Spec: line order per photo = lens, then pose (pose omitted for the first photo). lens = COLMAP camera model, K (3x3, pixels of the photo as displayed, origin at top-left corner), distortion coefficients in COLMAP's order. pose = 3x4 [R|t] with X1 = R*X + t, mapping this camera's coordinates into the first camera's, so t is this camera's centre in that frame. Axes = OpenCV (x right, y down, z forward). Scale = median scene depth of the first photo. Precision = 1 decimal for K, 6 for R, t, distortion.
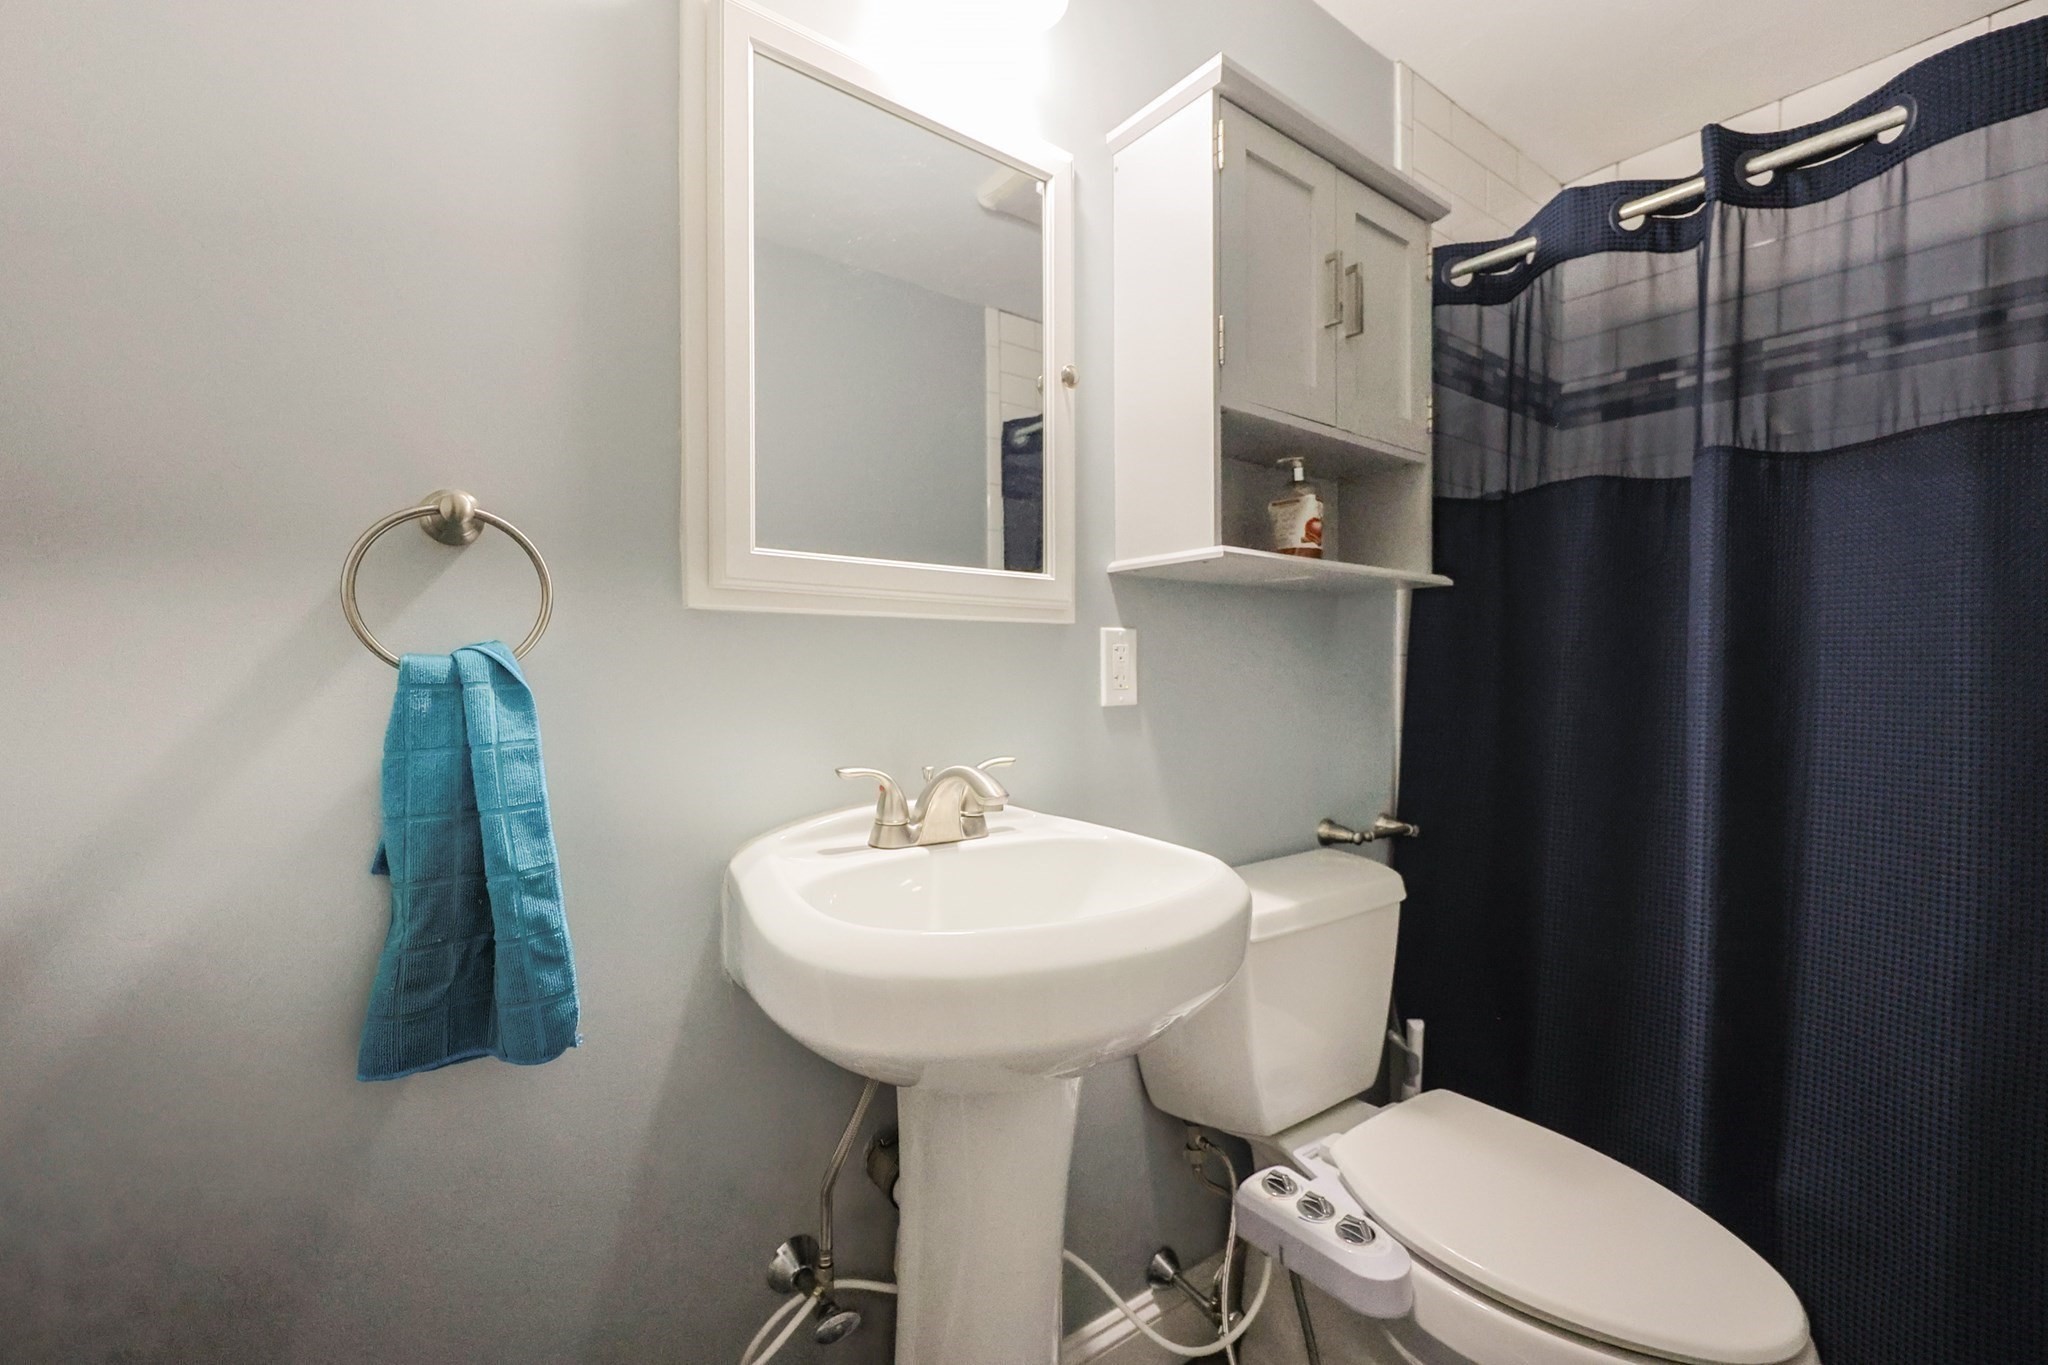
lens RADIAL K [[879.8, 0, 1029.5], [0, 879.8, 684.4], [0, 0, 1]] dist [0.007729, -0.000278]
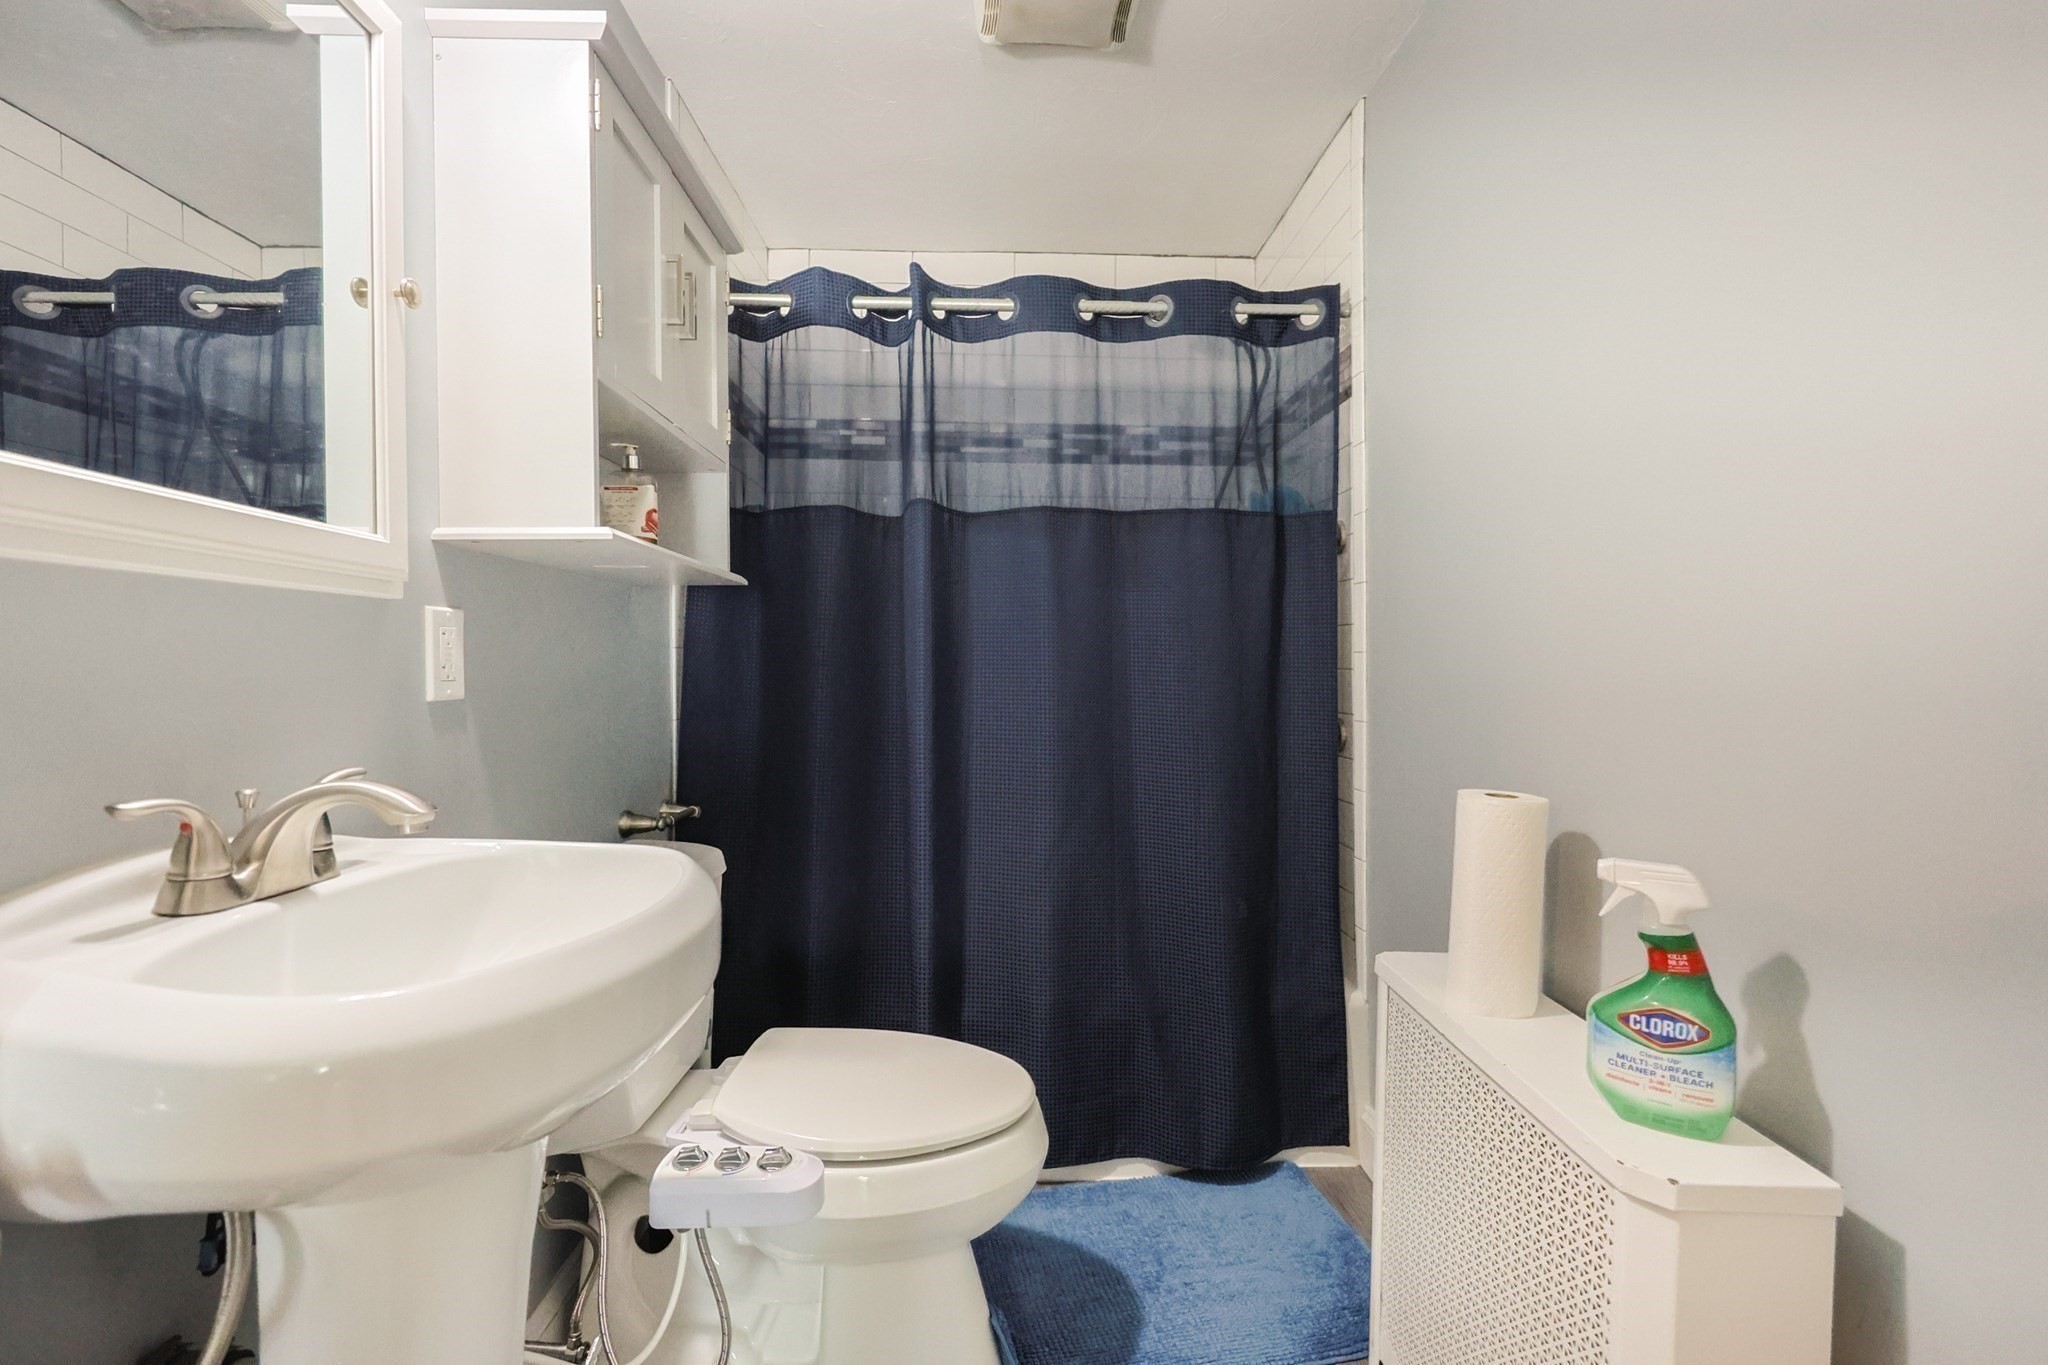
lens RADIAL K [[879.8, 0, 1027.4], [0, 879.8, 680.6], [0, 0, 1]] dist [0.007729, -0.000278]
pose [[0.596660, -0.014292, 0.802367, -0.233556], [0.015266, 0.999863, 0.006458, 0.008133], [-0.802349, 0.008395, 0.596796, 0.054089]]
